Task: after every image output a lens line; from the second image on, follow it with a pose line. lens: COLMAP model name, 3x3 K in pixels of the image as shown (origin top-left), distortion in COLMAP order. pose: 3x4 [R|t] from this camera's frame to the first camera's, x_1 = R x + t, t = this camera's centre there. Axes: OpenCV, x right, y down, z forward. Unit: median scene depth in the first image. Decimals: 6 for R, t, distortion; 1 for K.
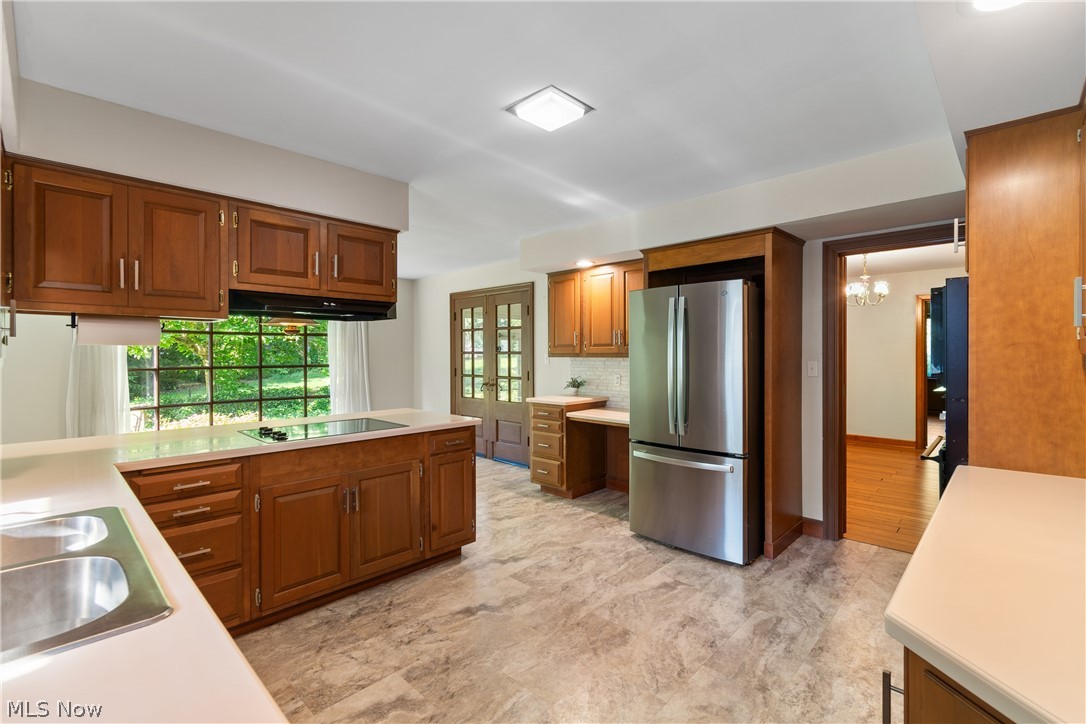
lens RADIAL K [[486.5, 0, 552.8], [0, 486.5, 359.4], [0, 0, 1]] dist [0.001836, -0.001541]
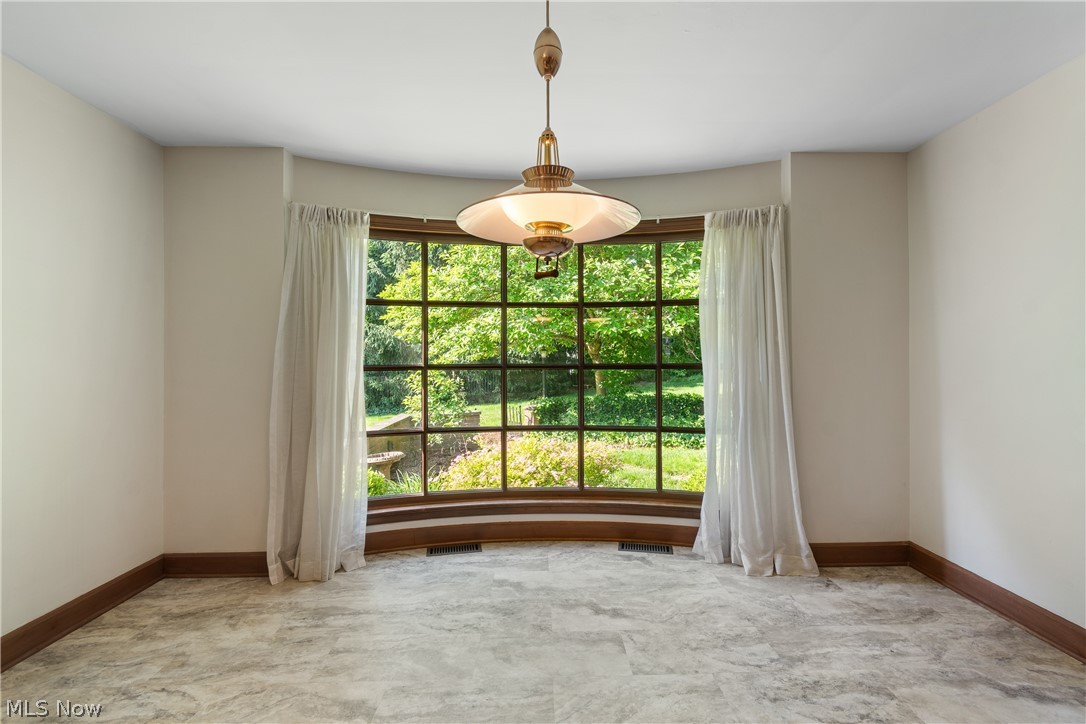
lens RADIAL K [[486.5, 0, 553.1], [0, 486.5, 354.0], [0, 0, 1]] dist [0.001836, -0.001541]
pose [[0.707279, -0.002909, -0.706928, -0.587270], [-0.010065, 0.999849, -0.014184, 0.023840], [0.706863, 0.017147, 0.707143, 1.441204]]
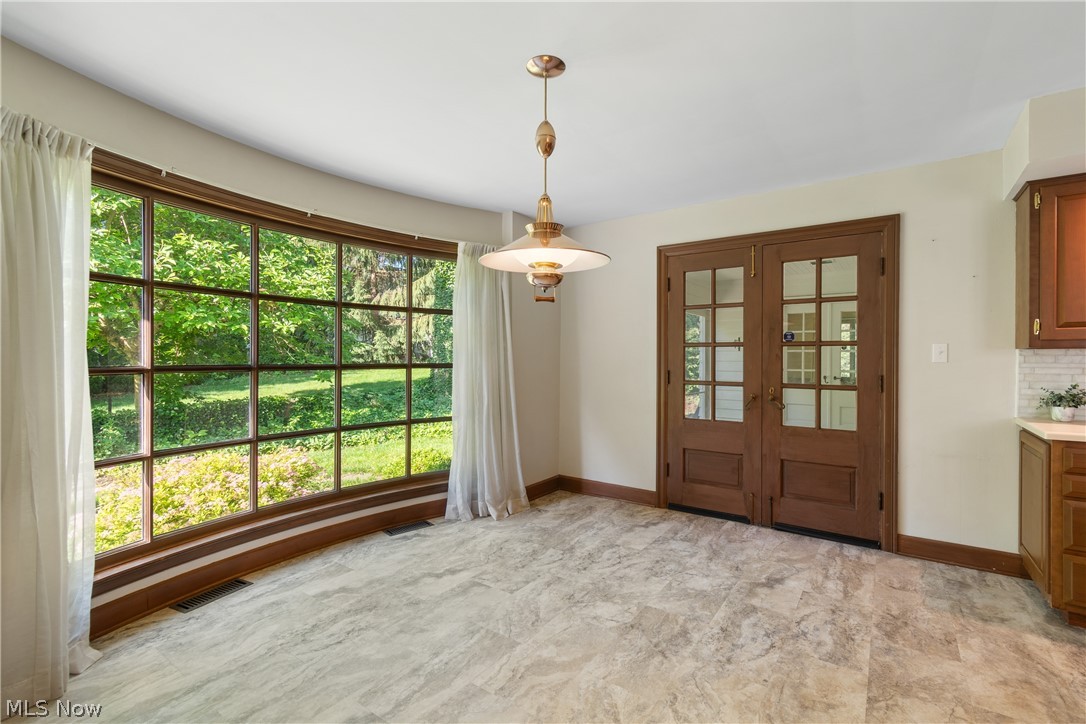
lens RADIAL K [[486.5, 0, 550.8], [0, 486.5, 363.8], [0, 0, 1]] dist [0.001836, -0.001541]
pose [[0.989686, 0.005054, 0.143167, -1.079133], [-0.004892, 0.999987, -0.001483, 0.028130], [-0.143173, 0.000767, 0.989697, 1.068333]]
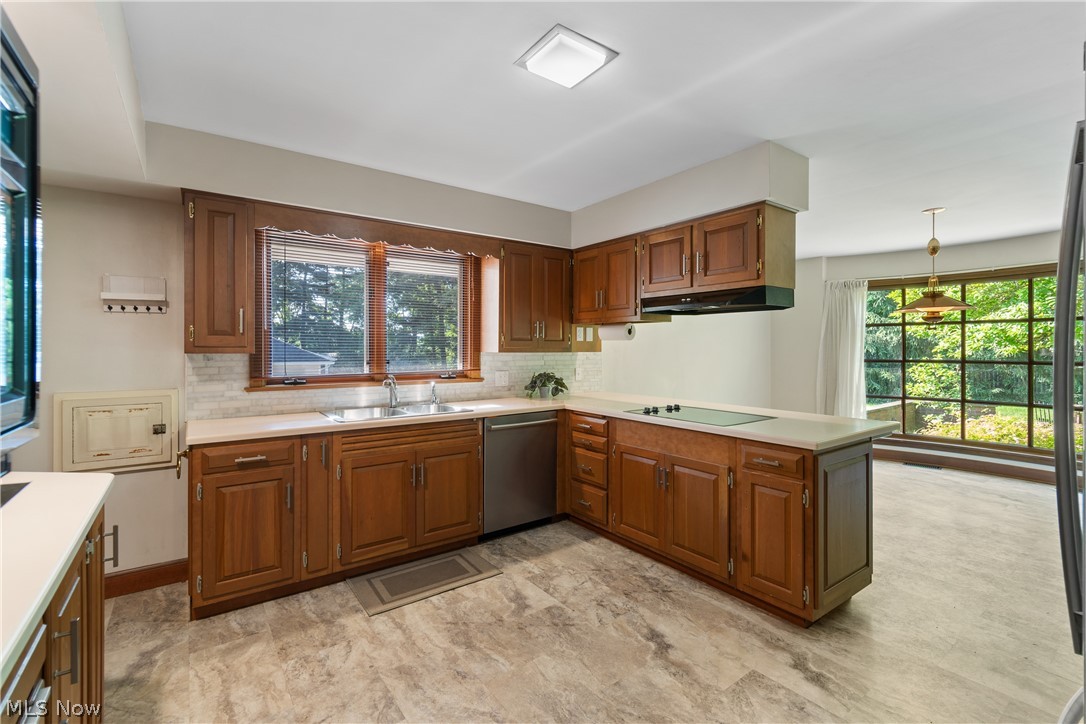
lens RADIAL K [[486.5, 0, 552.8], [0, 486.5, 350.6], [0, 0, 1]] dist [0.001836, -0.001541]
pose [[-0.175067, 0.008582, -0.984519, 0.700954], [-0.011375, 0.999878, 0.010739, -0.007801], [0.984491, 0.013079, -0.174948, 0.933692]]
